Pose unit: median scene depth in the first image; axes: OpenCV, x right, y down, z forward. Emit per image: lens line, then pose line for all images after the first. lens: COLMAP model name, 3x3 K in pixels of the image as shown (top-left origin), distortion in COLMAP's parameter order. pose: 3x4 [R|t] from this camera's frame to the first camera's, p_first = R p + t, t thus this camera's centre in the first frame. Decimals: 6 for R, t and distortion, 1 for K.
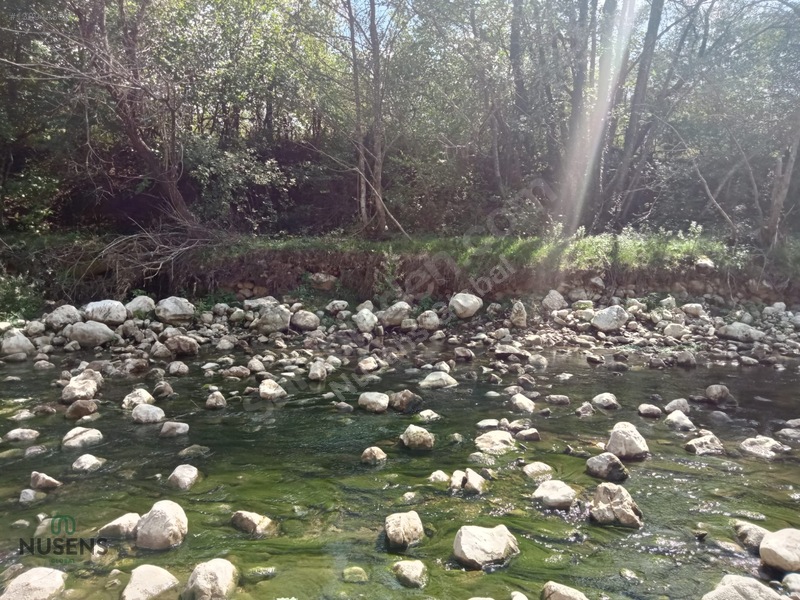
lens RADIAL K [[620.8, 0, 392.6], [0, 620.8, 304.7], [0, 0, 1]] dist [0.036280, -0.017378]
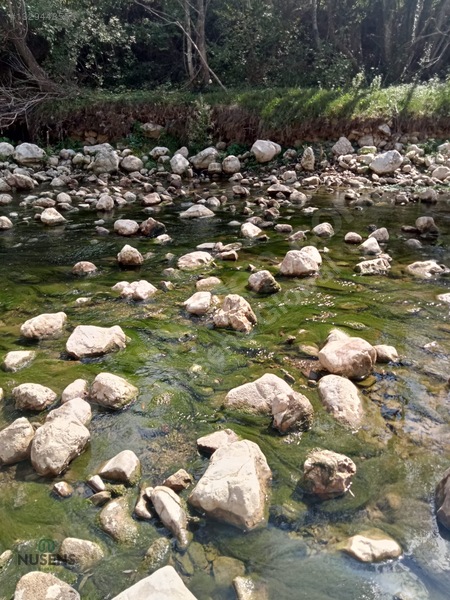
lens RADIAL K [[465.6, 0, 229.1], [0, 465.6, 304.7], [0, 0, 1]] dist [0.036280, -0.017378]
pose [[0.994324, 0.032824, -0.101206, 0.151174], [-0.001409, 0.955199, 0.295960, 0.017199], [0.106387, -0.294137, 0.949824, 0.062820]]
